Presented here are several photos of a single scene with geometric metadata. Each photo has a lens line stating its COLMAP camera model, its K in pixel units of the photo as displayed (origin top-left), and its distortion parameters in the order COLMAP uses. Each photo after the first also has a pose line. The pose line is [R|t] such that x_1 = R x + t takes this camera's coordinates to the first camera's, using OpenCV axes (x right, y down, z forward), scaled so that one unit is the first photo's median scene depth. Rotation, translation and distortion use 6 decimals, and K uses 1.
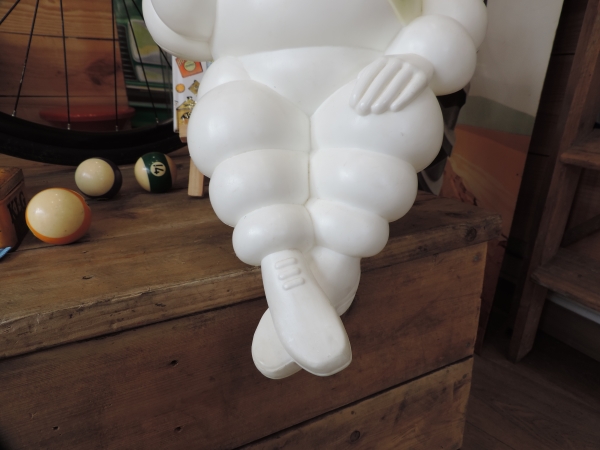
lens RADIAL K [[424.0, 0, 300.8], [0, 424.0, 237.7], [0, 0, 1]] dist [0.011162, 0.001721]
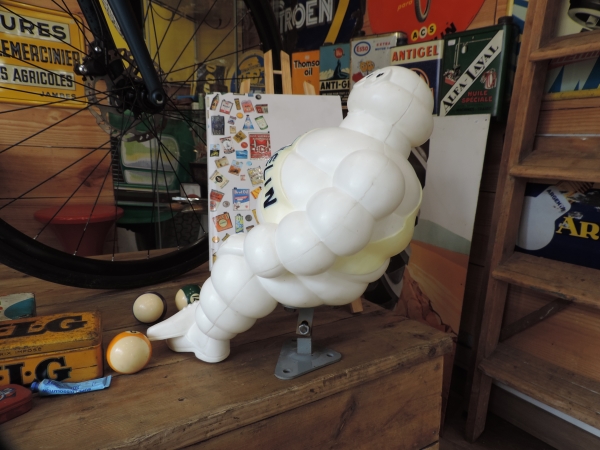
lens RADIAL K [[431.6, 0, 298.7], [0, 431.6, 242.0], [0, 0, 1]] dist [0.018810, 0.008554]
pose [[0.994690, 0.002242, 0.102891, -0.165019], [0.013565, 0.988184, -0.152672, -0.131706], [-0.102017, 0.153257, 0.982906, -0.371637]]
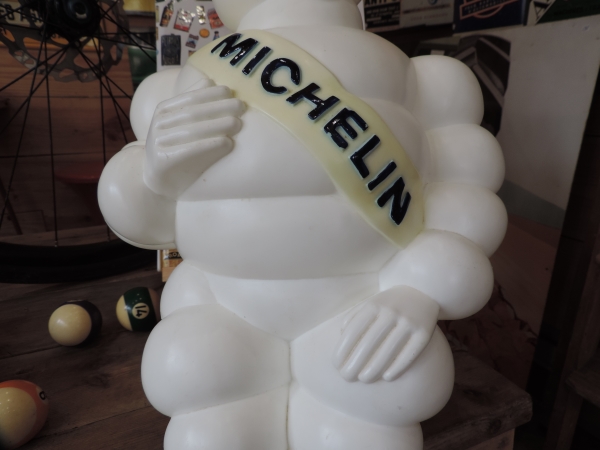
lens RADIAL K [[420.8, 0, 307.4], [0, 420.8, 235.9], [0, 0, 1]] dist [0.019342, -0.000017]
pose [[0.999100, -0.002805, -0.042323, 0.058423], [0.001227, 0.999305, -0.037268, -0.296341], [0.042398, 0.037182, 0.998409, 0.115866]]
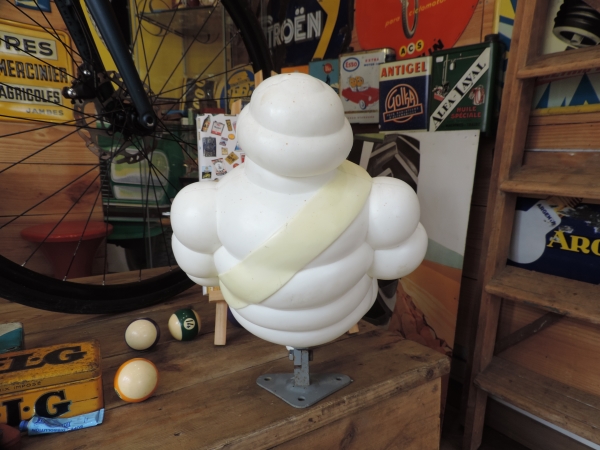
lens RADIAL K [[431.6, 0, 298.7], [0, 431.6, 242.0], [0, 0, 1]] dist [0.018810, 0.008554]
pose [[0.992075, -0.012659, 0.125006, -0.175526], [0.033922, 0.984952, -0.169465, -0.177745], [-0.120980, 0.172363, 0.977576, -0.367045]]
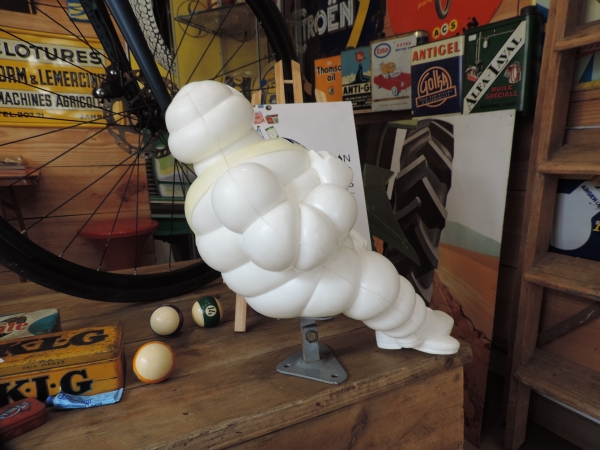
lens RADIAL K [[430.4, 0, 300.4], [0, 430.4, 243.1], [0, 0, 1]] dist [0.012039, 0.006875]
pose [[0.999487, -0.031323, 0.006733, -0.063846], [0.032001, 0.986171, -0.162612, -0.147744], [-0.001546, 0.162744, 0.986667, -0.363876]]
